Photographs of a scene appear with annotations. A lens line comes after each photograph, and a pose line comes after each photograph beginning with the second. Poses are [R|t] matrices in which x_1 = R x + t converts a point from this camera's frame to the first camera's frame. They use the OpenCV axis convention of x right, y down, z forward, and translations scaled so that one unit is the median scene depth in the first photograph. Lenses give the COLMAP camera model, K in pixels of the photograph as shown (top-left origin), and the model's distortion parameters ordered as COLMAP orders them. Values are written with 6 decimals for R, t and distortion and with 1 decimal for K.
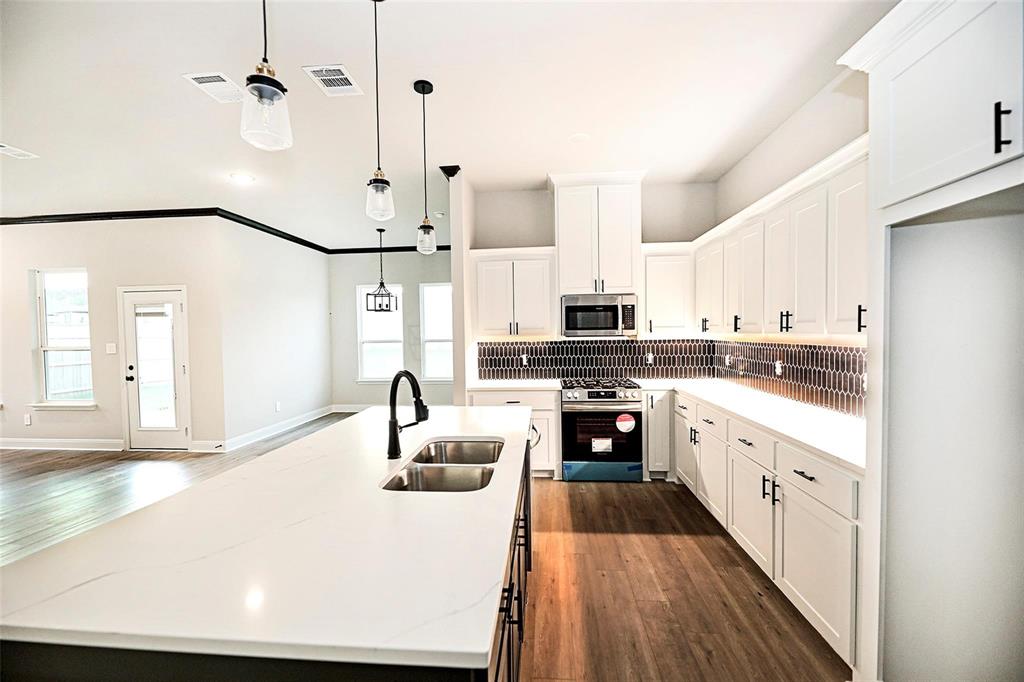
lens RADIAL K [[412.8, 0, 511.0], [0, 412.8, 343.3], [0, 0, 1]] dist [0.001165, -0.000007]
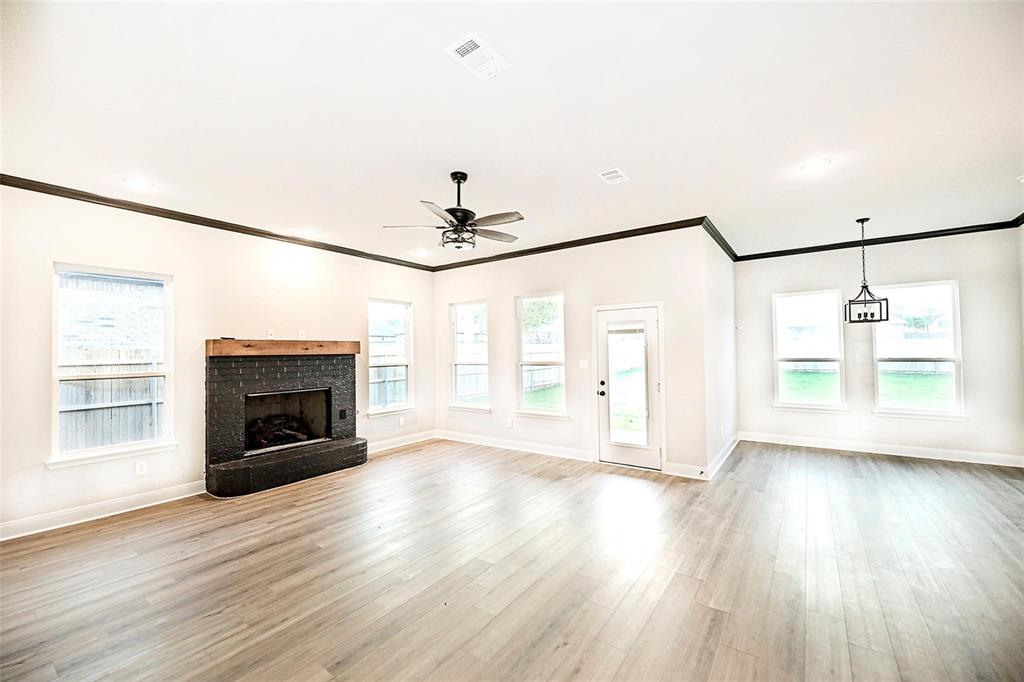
lens RADIAL K [[410.6, 0, 509.3], [0, 410.6, 343.0], [0, 0, 1]] dist [-0.001053, -0.000038]
pose [[0.858992, -0.009138, -0.511907, -0.783235], [-0.013601, 0.999081, -0.040657, 0.004800], [0.511808, 0.041887, 0.858078, -0.021983]]
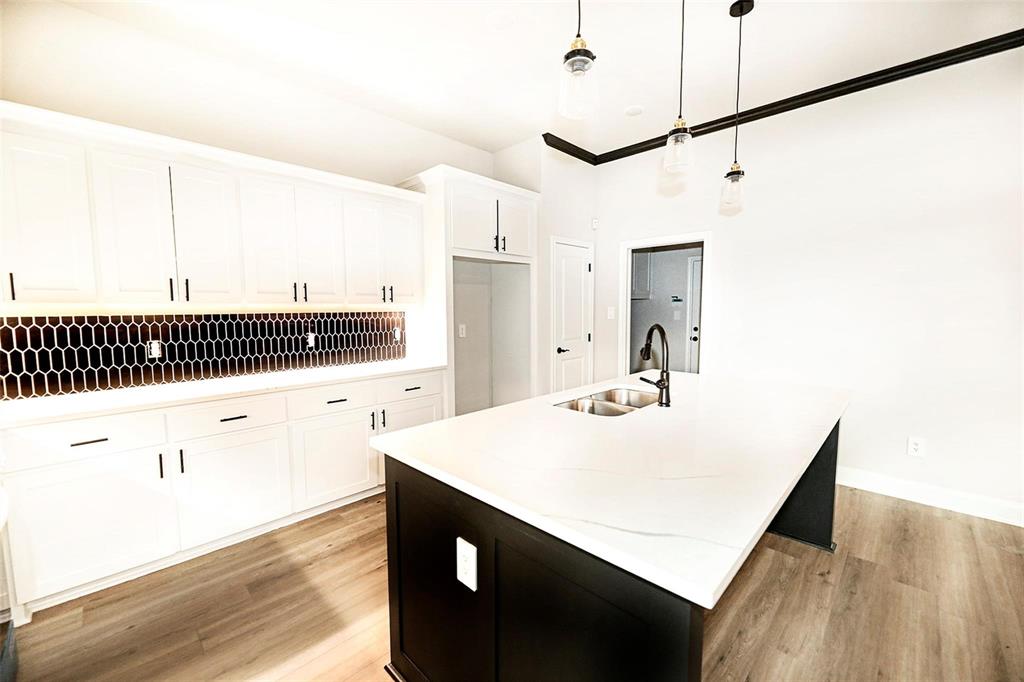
lens RADIAL K [[412.8, 0, 511.0], [0, 412.8, 343.3], [0, 0, 1]] dist [0.001165, -0.000007]
pose [[-0.769247, -0.035459, 0.637967, -0.304217], [0.035168, 0.994596, 0.097687, -0.003402], [-0.637983, 0.097581, -0.763843, 0.954014]]
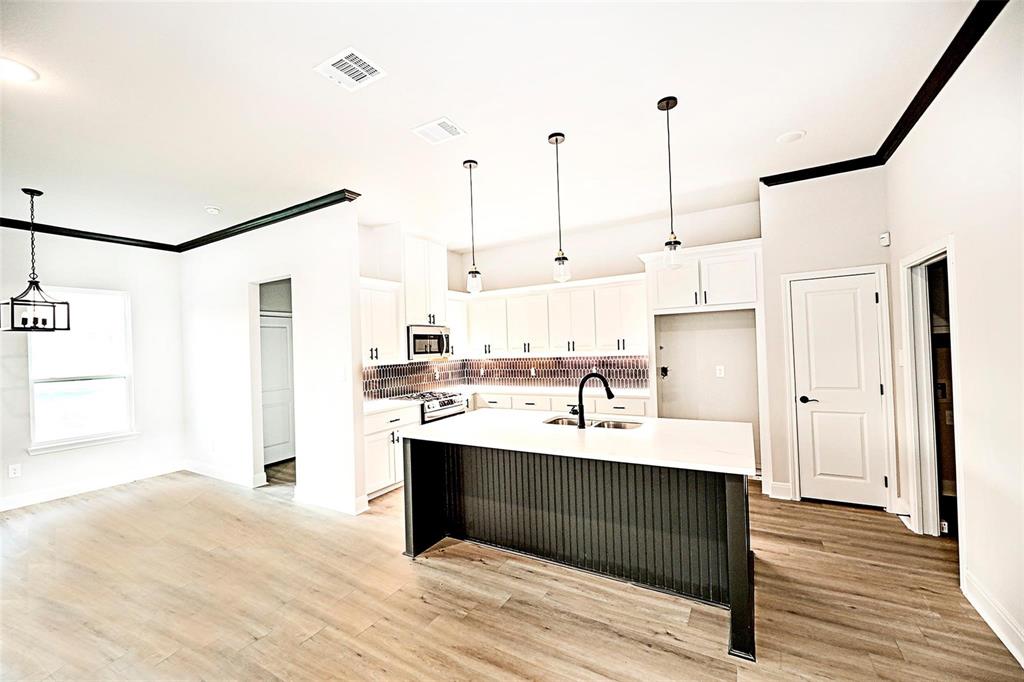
lens RADIAL K [[410.6, 0, 509.3], [0, 410.6, 343.0], [0, 0, 1]] dist [-0.001053, -0.000038]
pose [[0.430493, 0.009193, 0.902547, -0.860437], [0.053109, 0.997958, -0.035496, -0.007120], [-0.901030, 0.063215, 0.429126, 0.246699]]
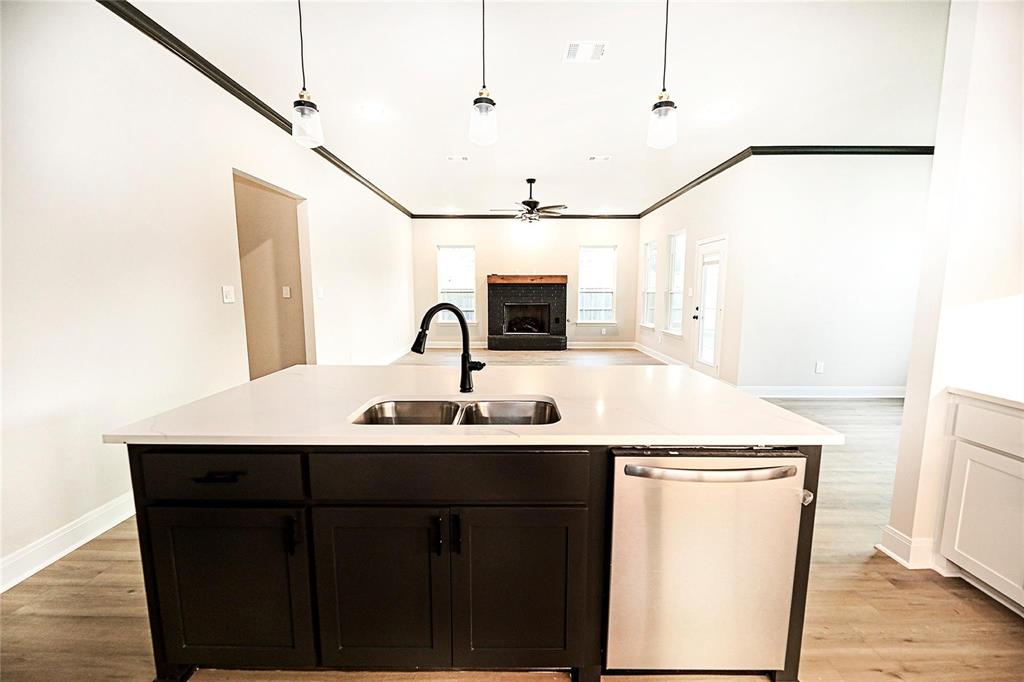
lens RADIAL K [[415.2, 0, 514.4], [0, 415.2, 335.3], [0, 0, 1]] dist [0.000811, 0.000068]
pose [[0.074313, 0.122781, -0.989648, 0.335115], [-0.031734, 0.992180, 0.120712, 0.009437], [0.996730, 0.022435, 0.077628, 0.497955]]
